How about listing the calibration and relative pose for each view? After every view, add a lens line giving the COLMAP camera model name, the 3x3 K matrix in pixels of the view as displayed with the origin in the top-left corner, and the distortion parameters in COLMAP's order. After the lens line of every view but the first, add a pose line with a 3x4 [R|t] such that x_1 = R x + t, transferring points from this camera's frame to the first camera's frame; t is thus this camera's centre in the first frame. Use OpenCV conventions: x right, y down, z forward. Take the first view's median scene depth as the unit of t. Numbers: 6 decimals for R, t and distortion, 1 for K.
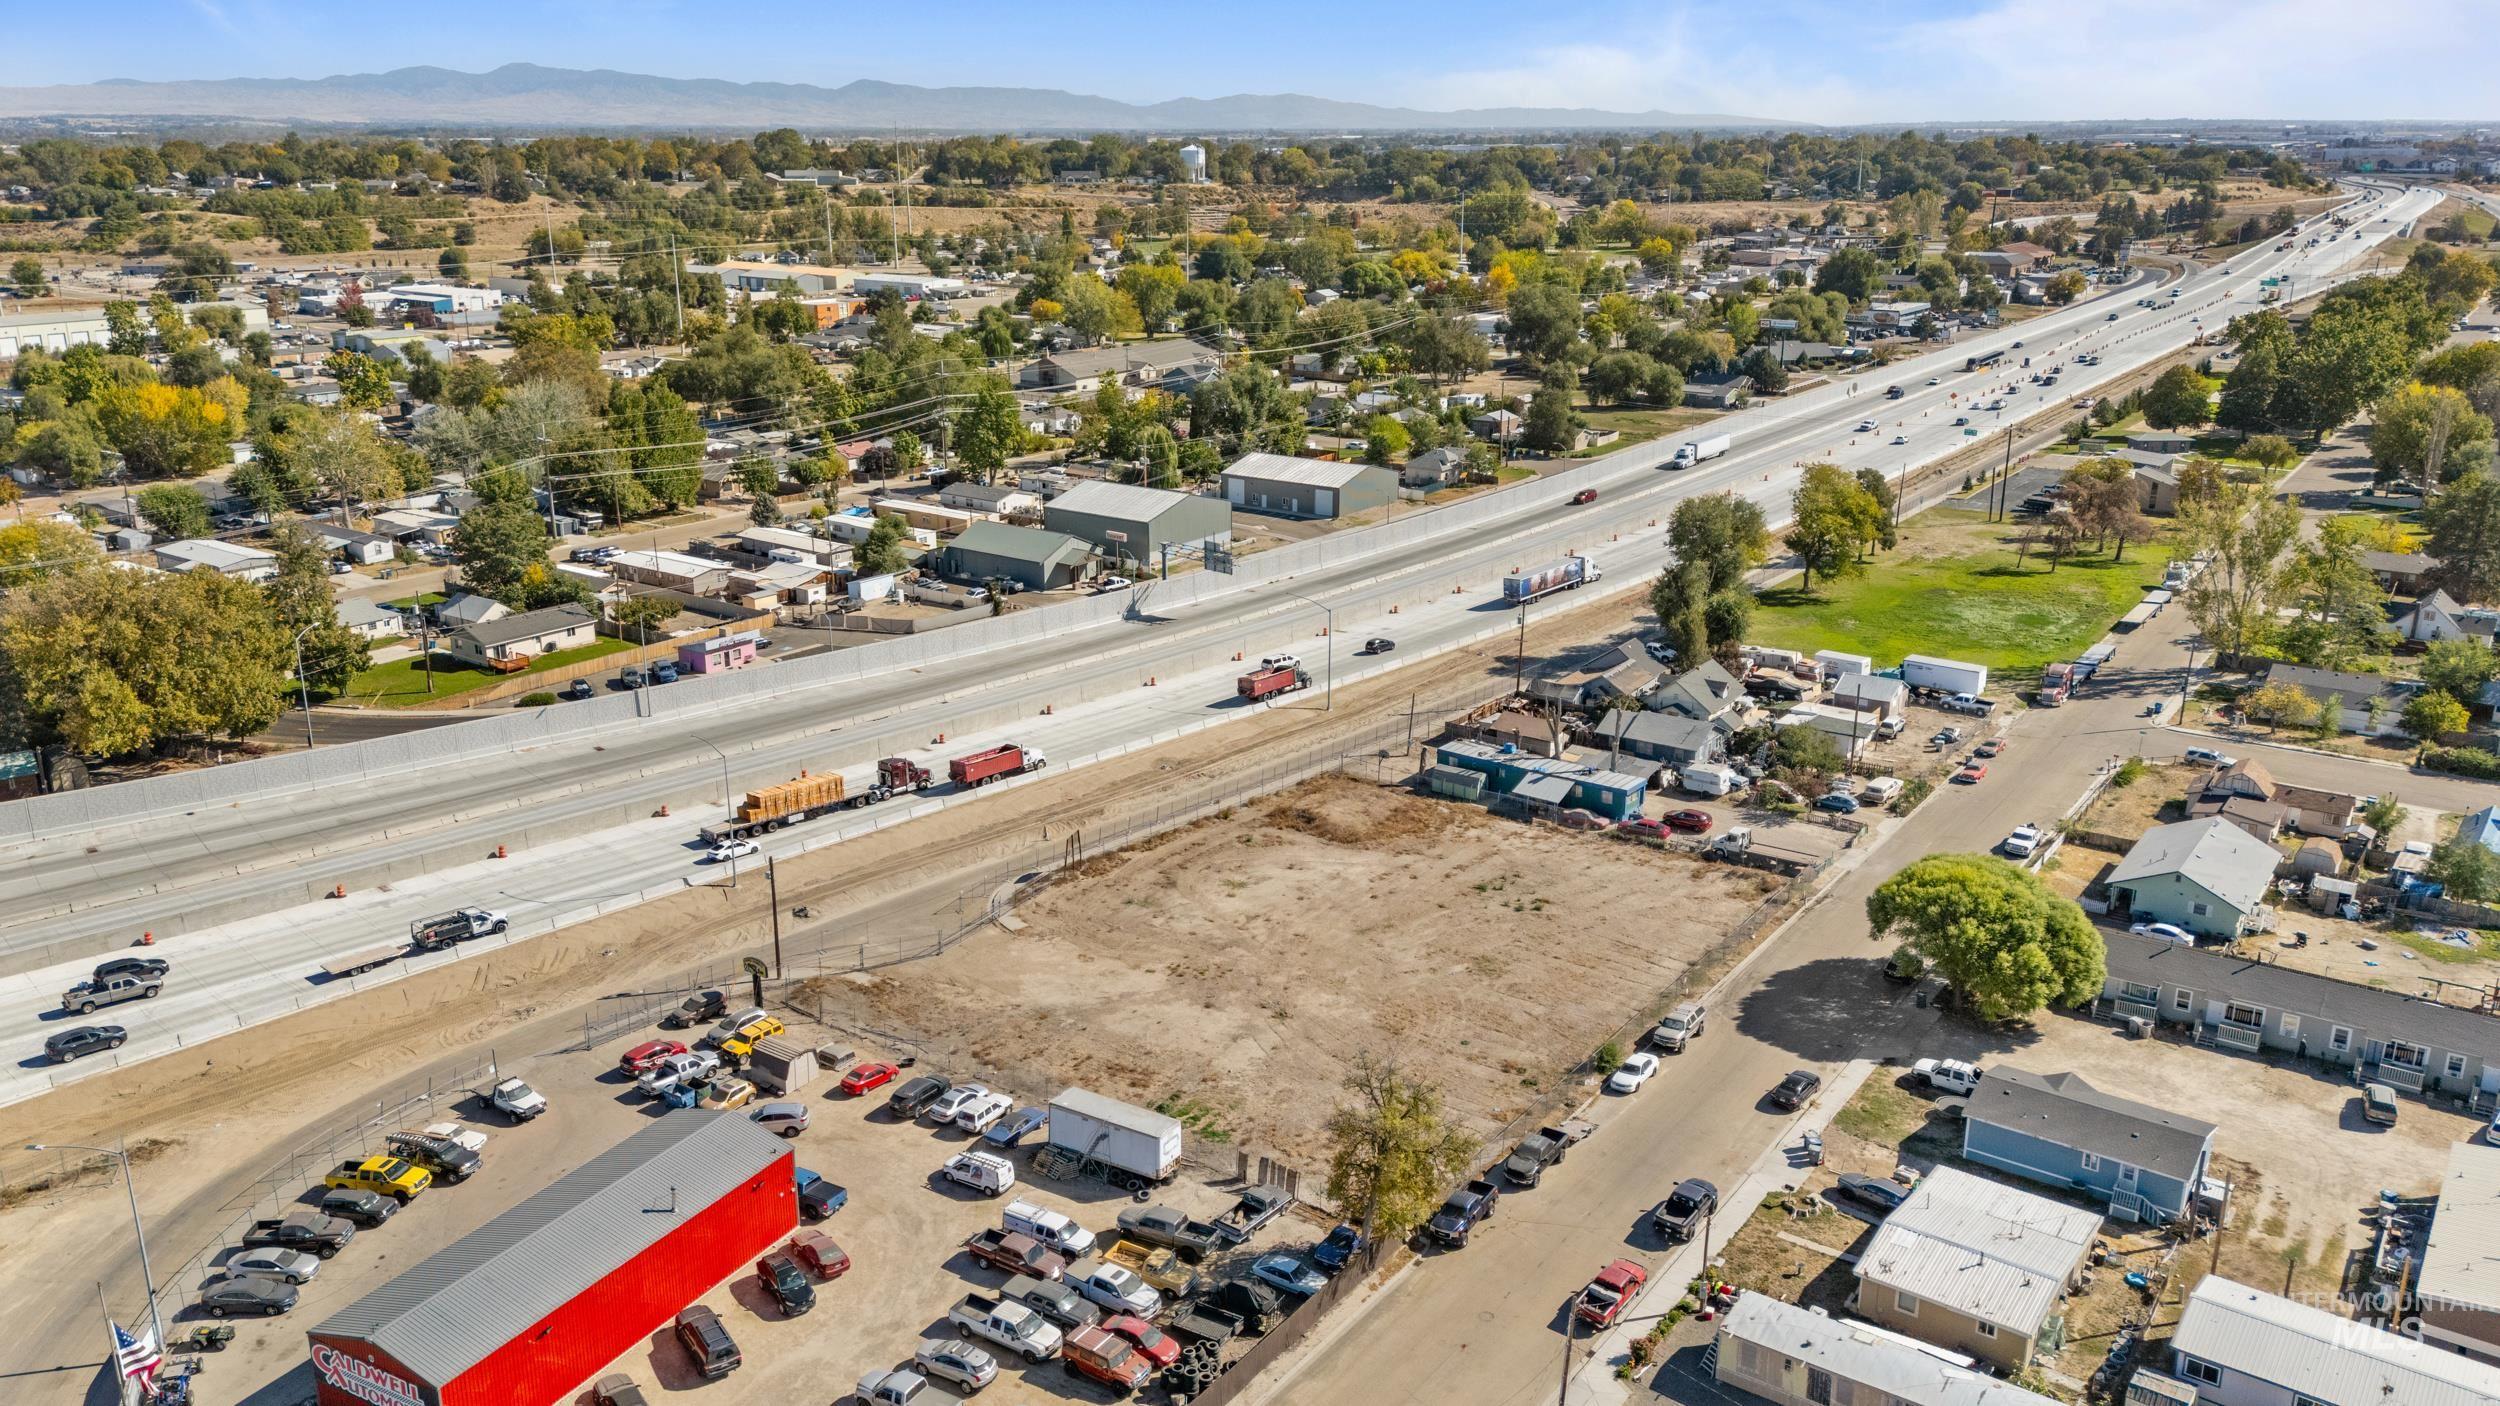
lens RADIAL K [[1853.0, 0, 1228.2], [0, 1853.0, 692.2], [0, 0, 1]] dist [0.117269, -0.143200]
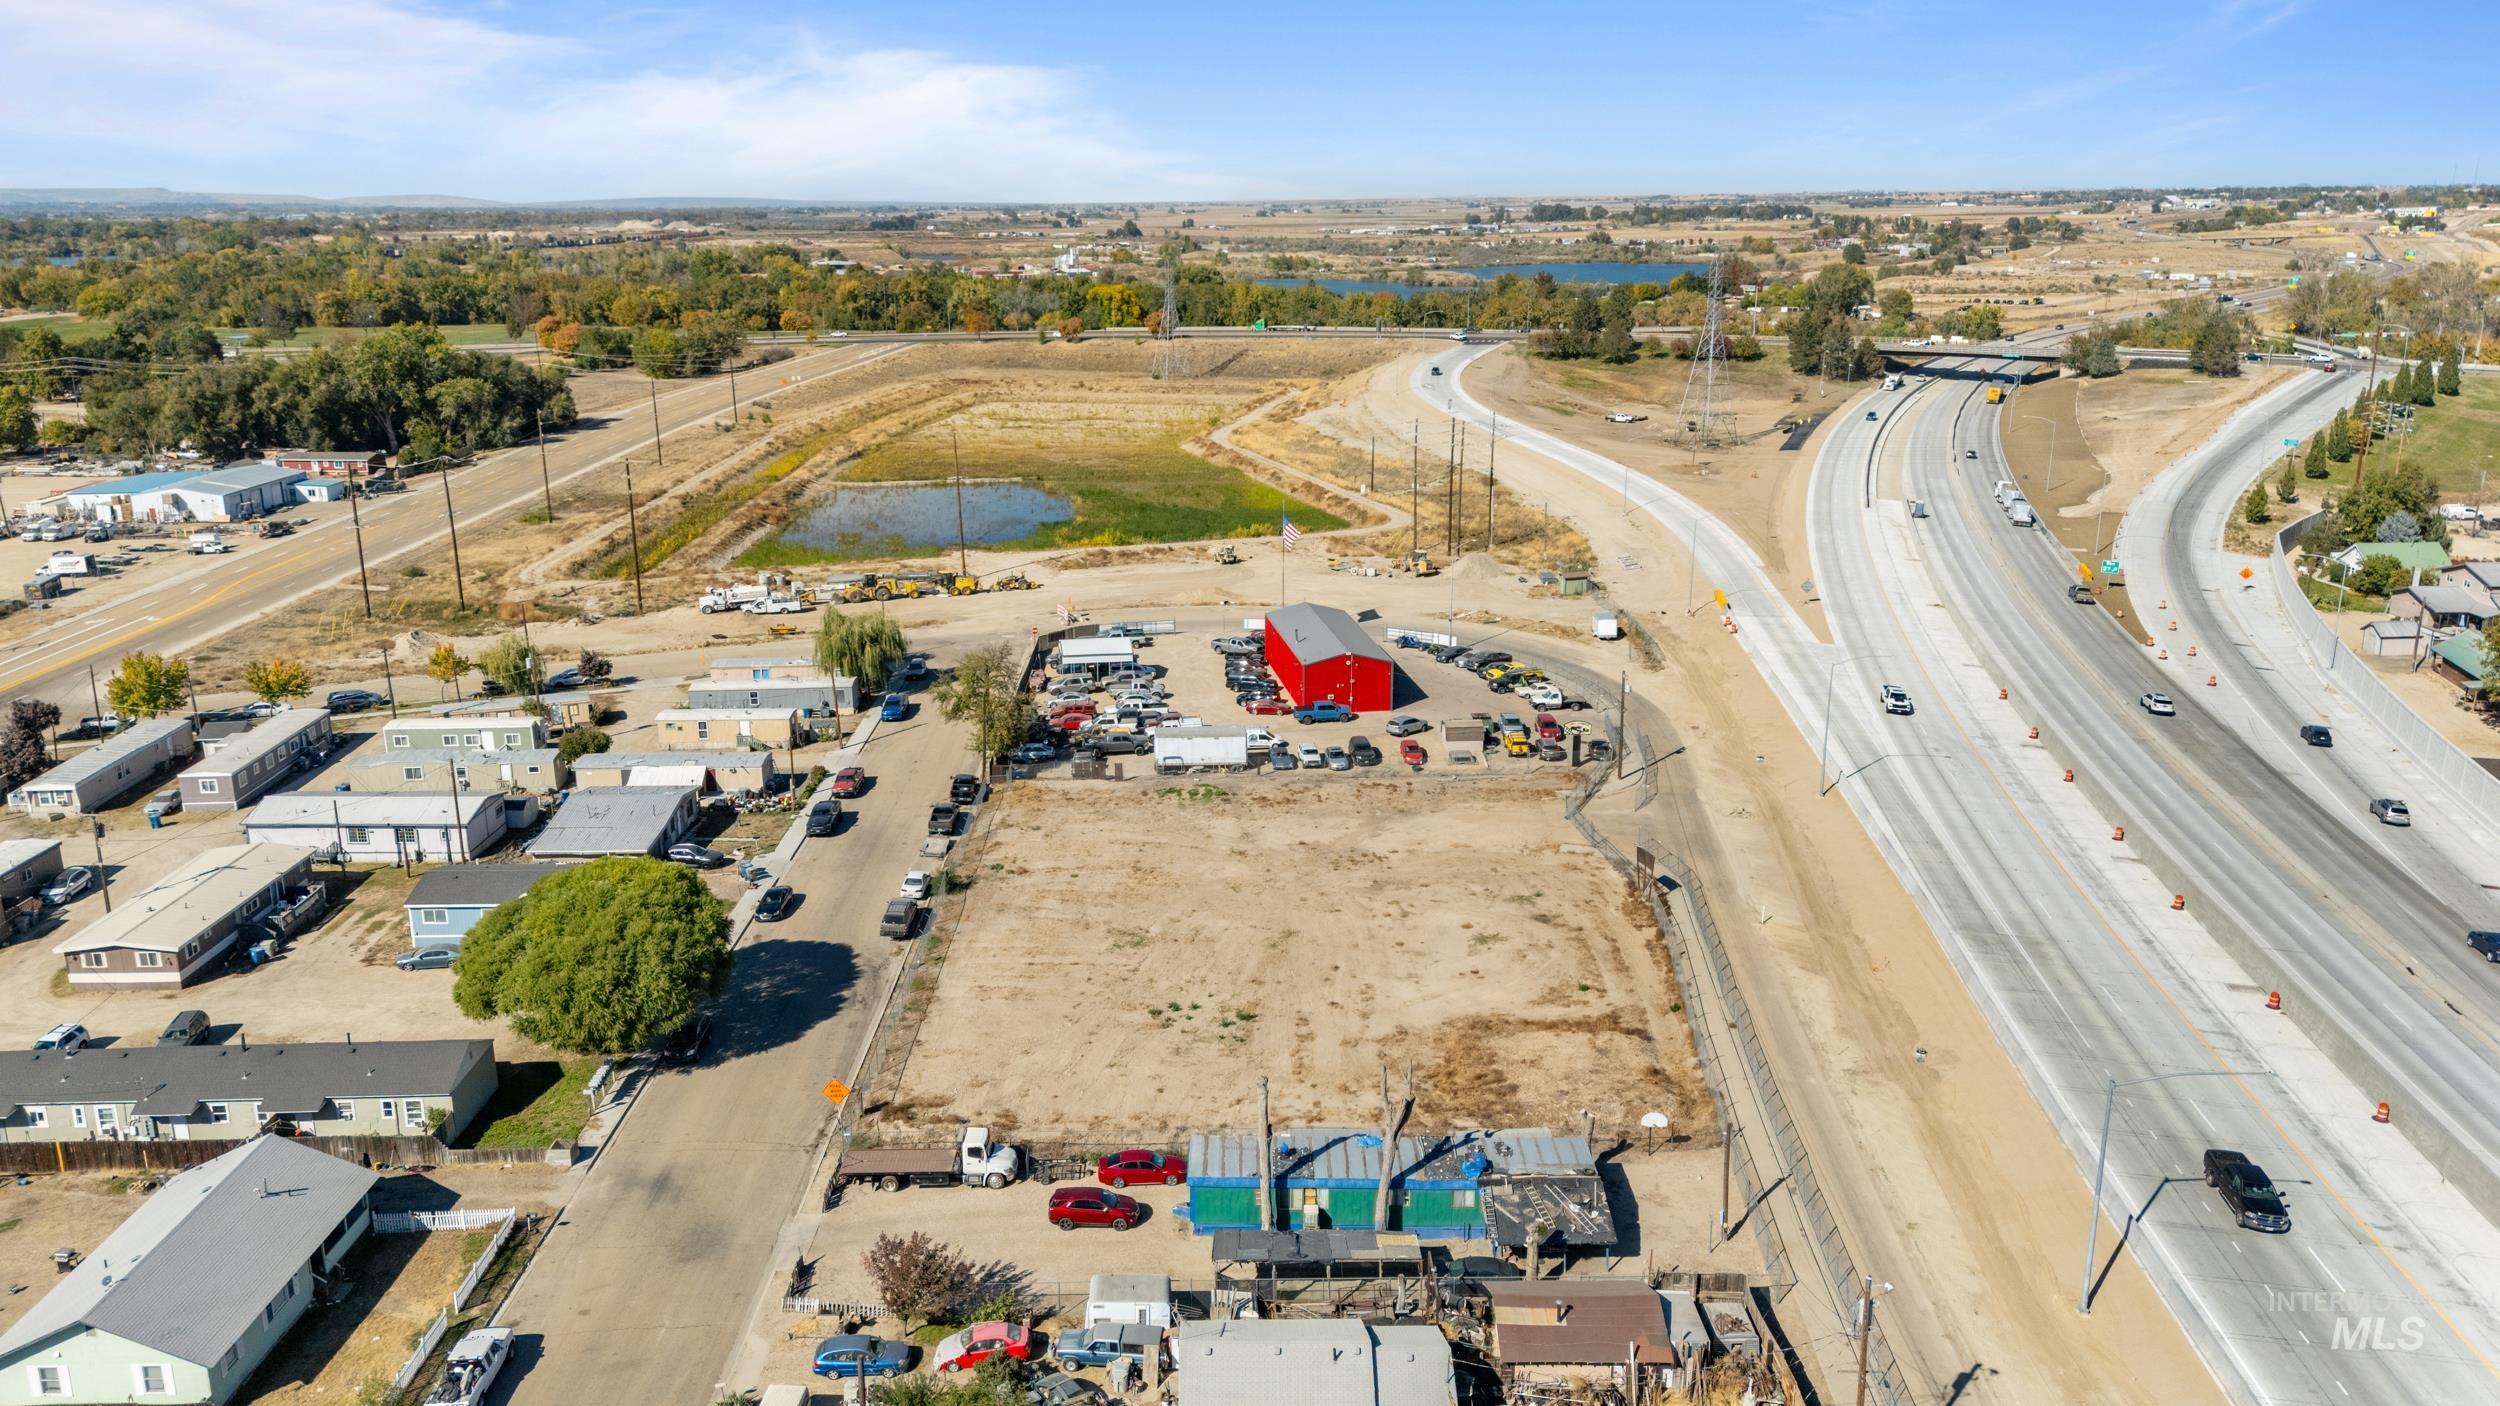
lens RADIAL K [[1853.0, 0, 1228.2], [0, 1853.0, 692.2], [0, 0, 1]] dist [0.117269, -0.143200]
pose [[-0.799592, 0.159862, -0.578876, 0.552248], [-0.169678, 0.864507, 0.473115, -0.358322], [0.576075, 0.476521, -0.664127, 1.428599]]
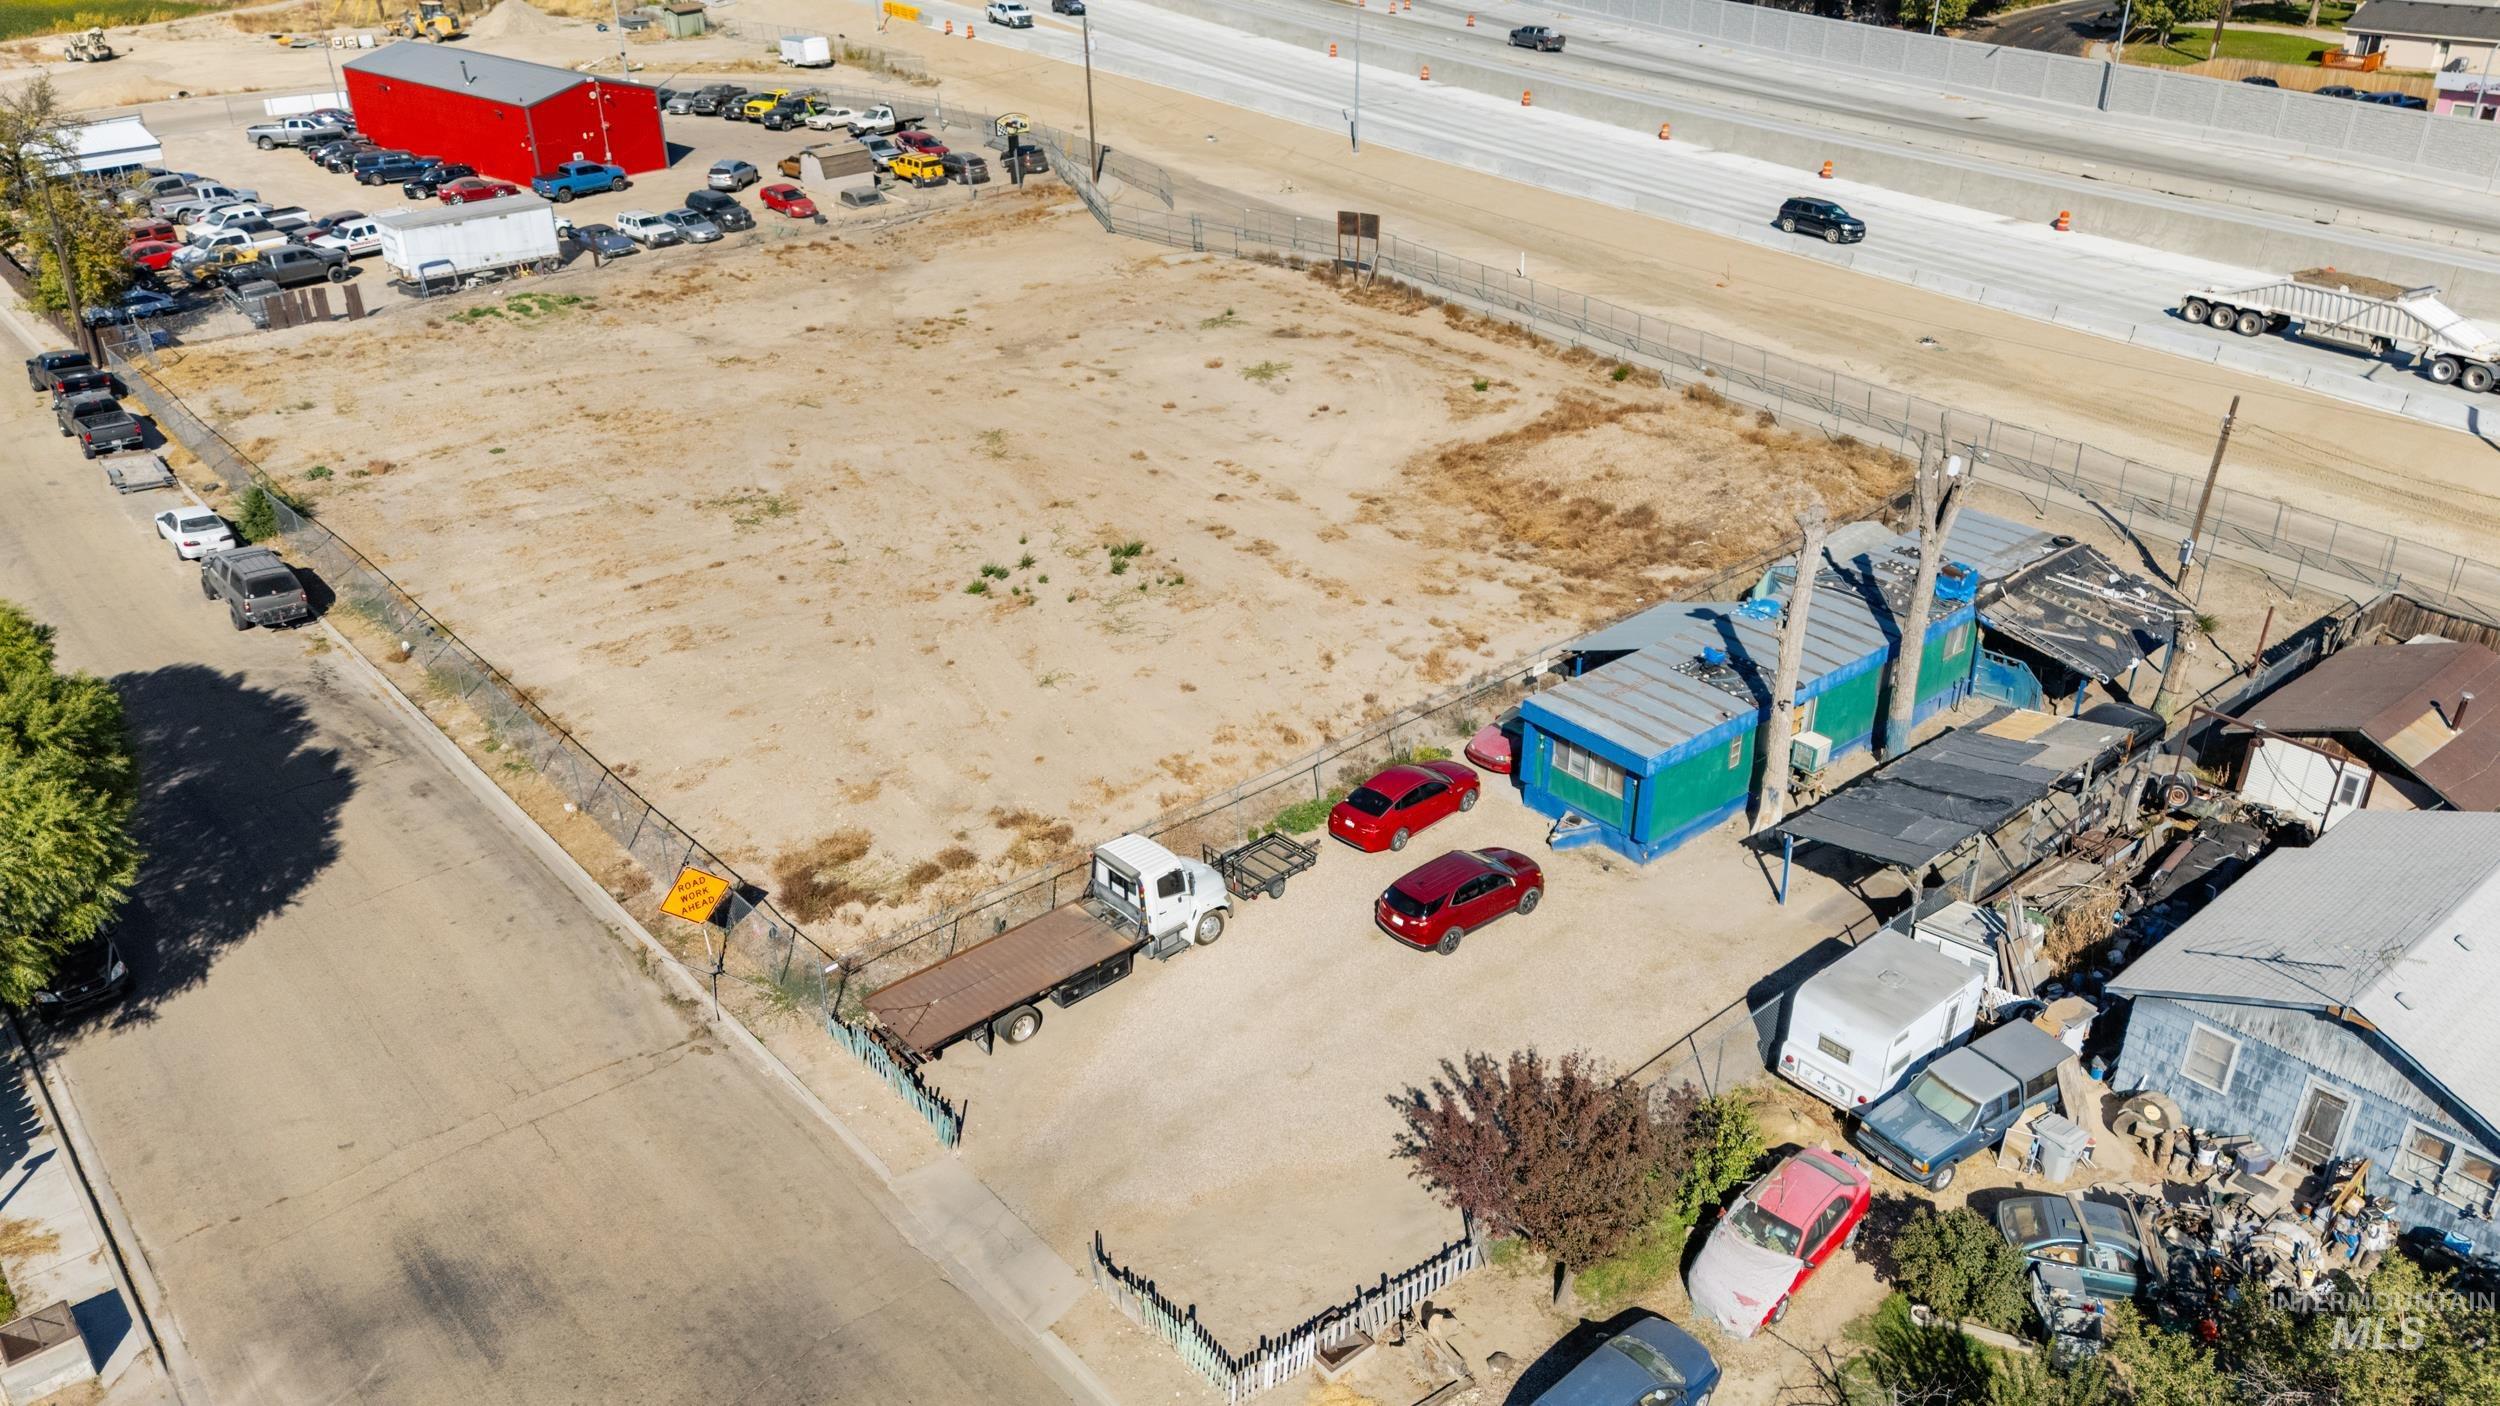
lens RADIAL K [[1853.0, 0, 1228.2], [0, 1853.0, 692.2], [0, 0, 1]] dist [0.117269, -0.143200]
pose [[-0.233328, 0.450070, -0.861972, 0.505939], [-0.265515, 0.823266, 0.501732, -0.084372], [0.935446, 0.345935, -0.072590, 1.062621]]
